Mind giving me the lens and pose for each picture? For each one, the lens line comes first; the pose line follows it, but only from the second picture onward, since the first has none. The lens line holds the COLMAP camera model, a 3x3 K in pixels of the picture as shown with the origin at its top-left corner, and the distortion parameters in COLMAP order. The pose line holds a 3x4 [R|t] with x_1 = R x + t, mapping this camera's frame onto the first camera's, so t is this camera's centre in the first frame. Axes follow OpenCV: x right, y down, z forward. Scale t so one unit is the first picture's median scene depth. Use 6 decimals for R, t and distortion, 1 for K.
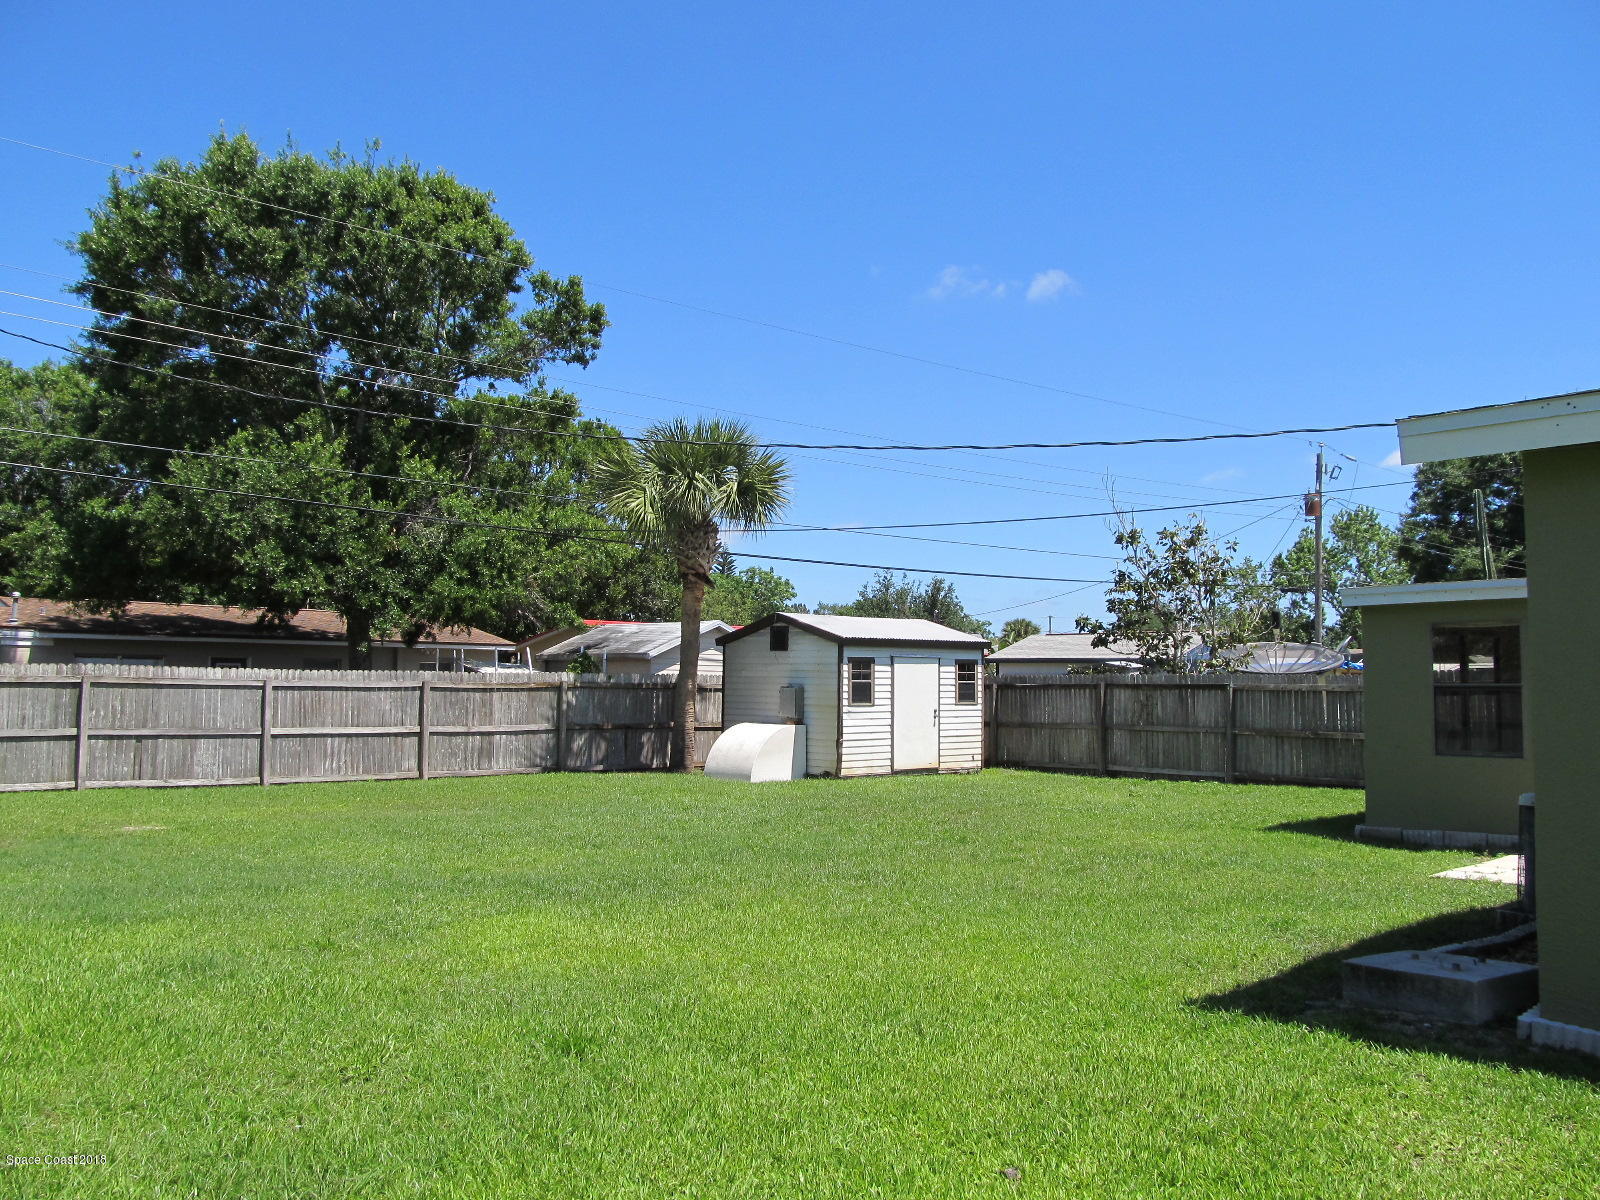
lens RADIAL K [[1291.0, 0, 801.0], [0, 1291.0, 593.3], [0, 0, 1]] dist [-0.053437, 0.001487]
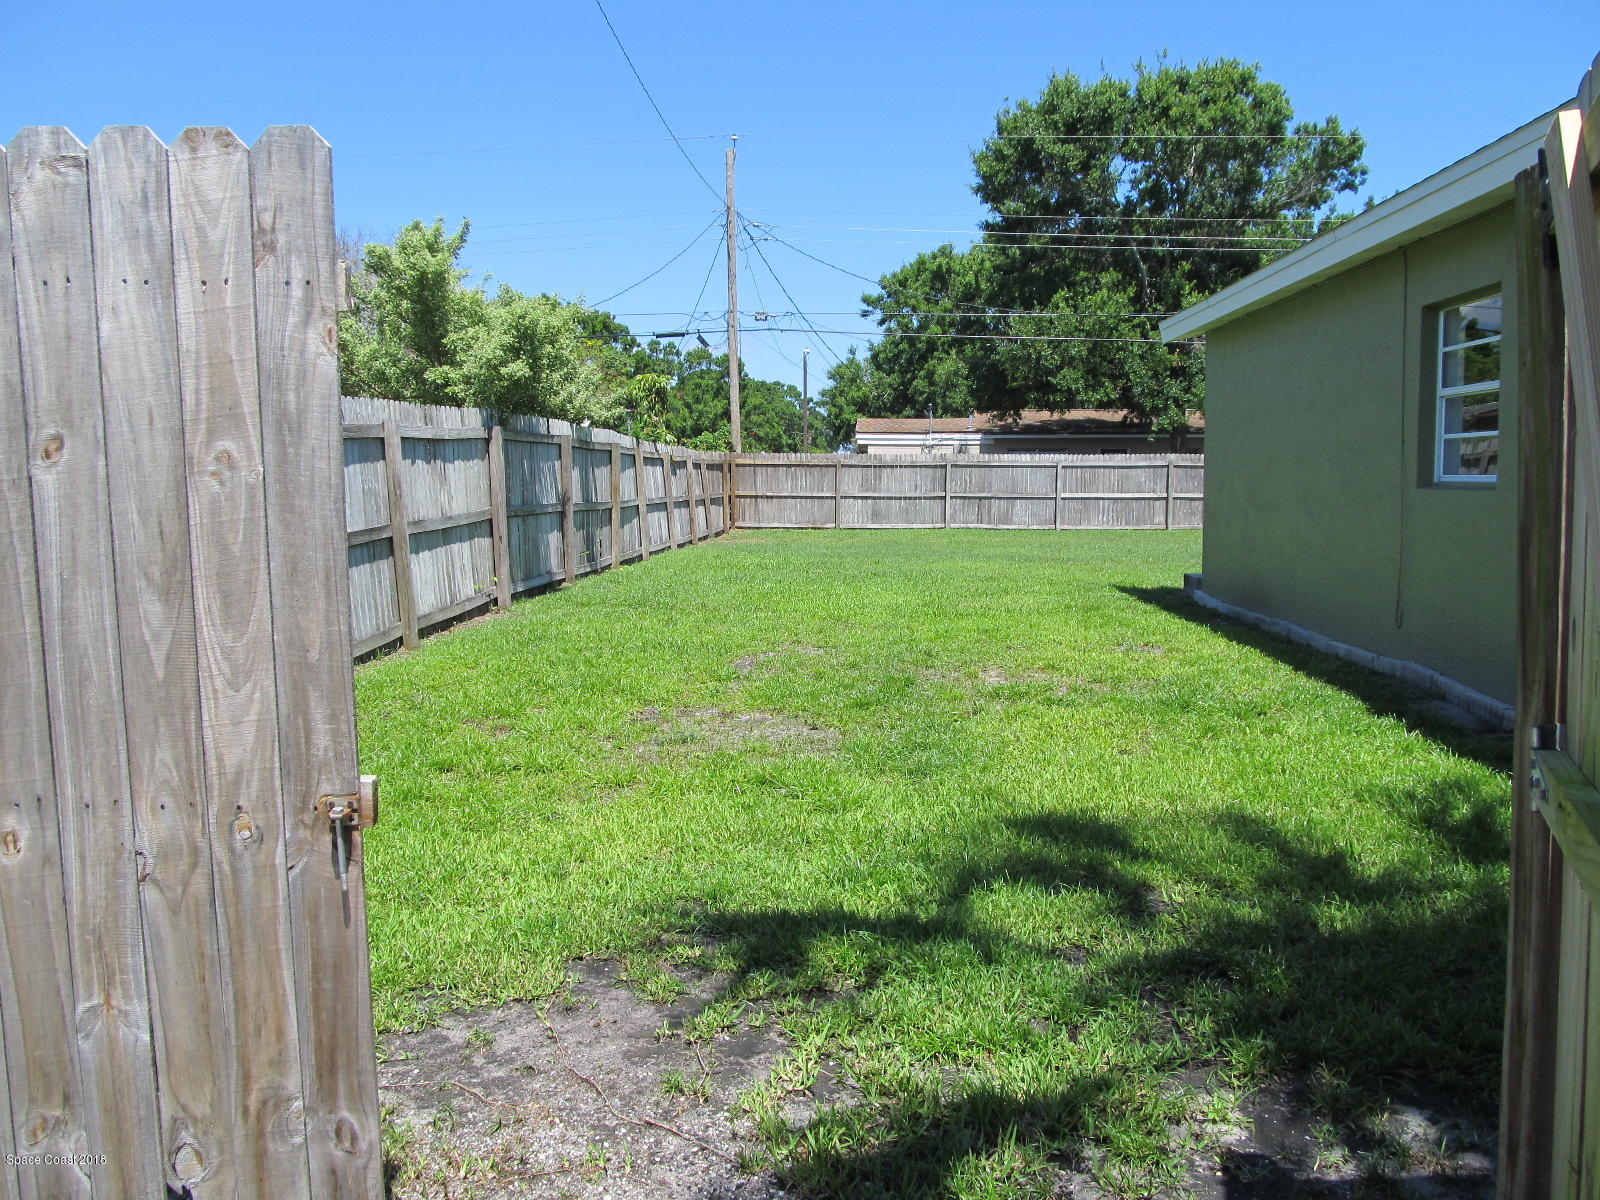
lens RADIAL K [[1291.0, 0, 801.8], [0, 1291.0, 600.9], [0, 0, 1]] dist [-0.053437, 0.001487]
pose [[0.694103, 0.060305, -0.717346, 0.436862], [0.060753, 0.988023, 0.141844, -0.004156], [0.717308, -0.142035, 0.682126, -0.263700]]
